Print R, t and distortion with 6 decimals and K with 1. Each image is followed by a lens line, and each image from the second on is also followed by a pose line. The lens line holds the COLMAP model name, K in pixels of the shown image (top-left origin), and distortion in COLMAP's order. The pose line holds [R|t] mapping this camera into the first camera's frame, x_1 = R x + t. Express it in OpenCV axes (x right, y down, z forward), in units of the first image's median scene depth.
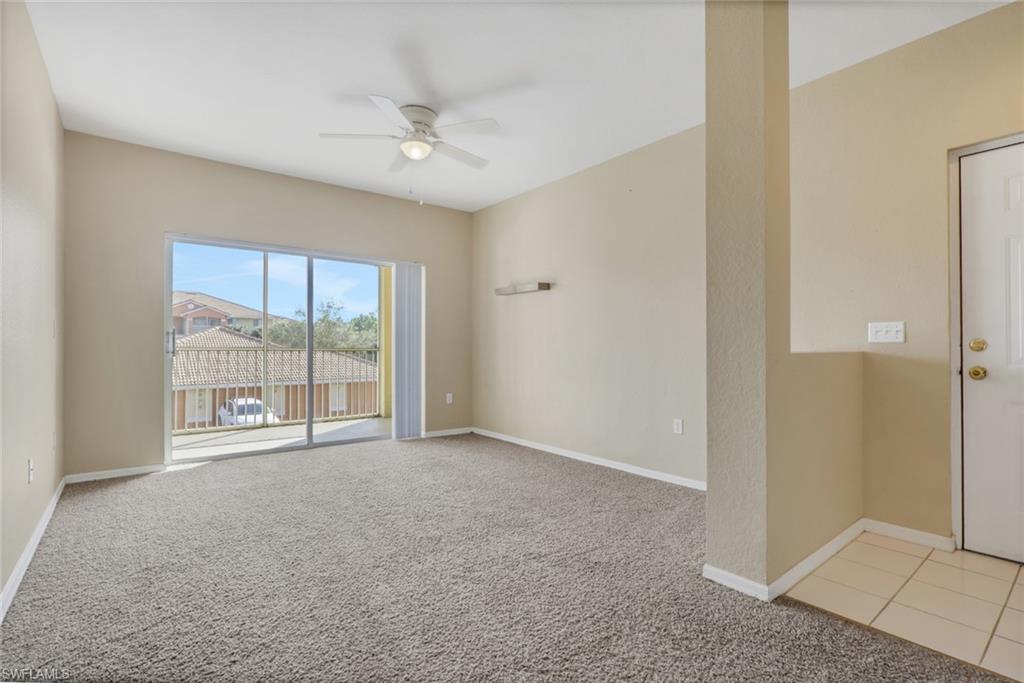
lens RADIAL K [[487.3, 0, 507.6], [0, 487.3, 346.3], [0, 0, 1]] dist [-0.001440, 0.000759]
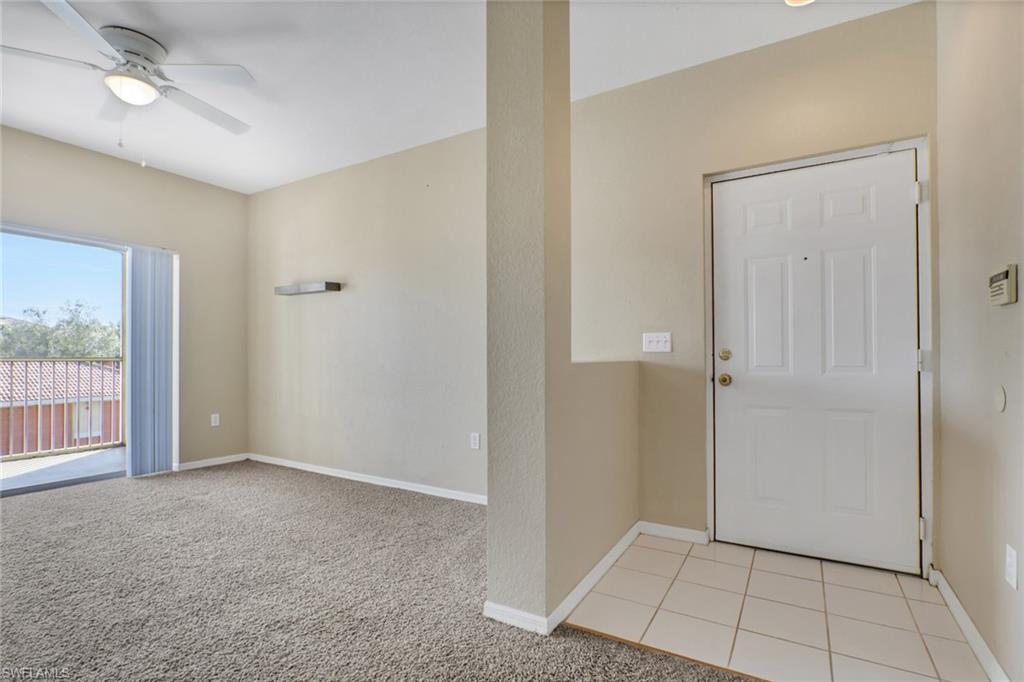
lens RADIAL K [[493.7, 0, 511.7], [0, 493.7, 353.3], [0, 0, 1]] dist [-0.000793, 0.000876]
pose [[0.934704, 0.001826, 0.355423, 0.085473], [-0.000214, 0.999990, -0.004575, -0.000218], [-0.355428, 0.004200, 0.934694, 0.093317]]
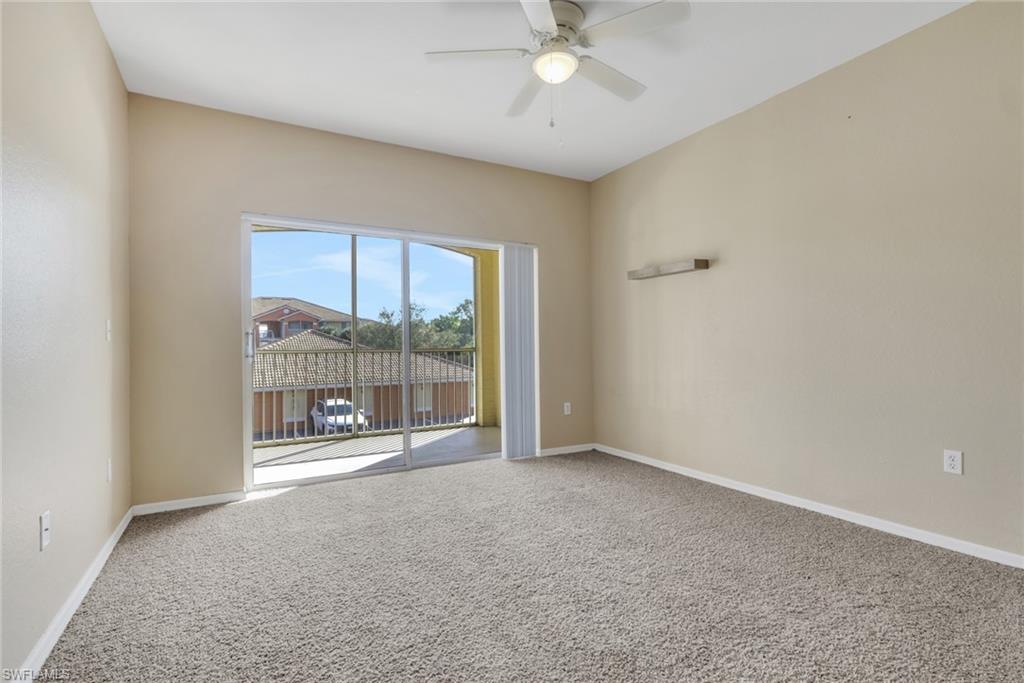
lens RADIAL K [[491.0, 0, 512.0], [0, 491.0, 341.5], [0, 0, 1]] dist [-0.000620, -0.000308]
pose [[0.989012, -0.014765, -0.147097, -0.152174], [0.013604, 0.999868, -0.008891, 0.000552], [0.147209, 0.006792, 0.989082, 0.287116]]
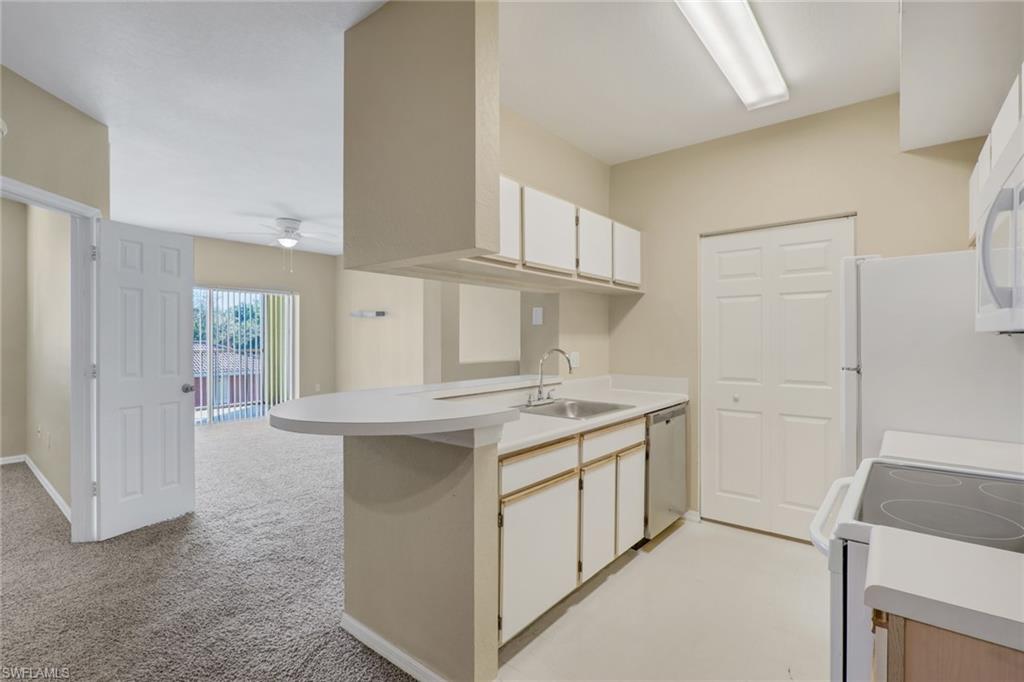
lens RADIAL K [[487.3, 0, 507.6], [0, 487.3, 345.8], [0, 0, 1]] dist [-0.001440, 0.000759]
pose [[0.978291, 0.000447, 0.207237, 0.213918], [-0.004581, 0.999800, 0.019469, -0.076424], [-0.207187, -0.019996, 0.978097, -0.849598]]
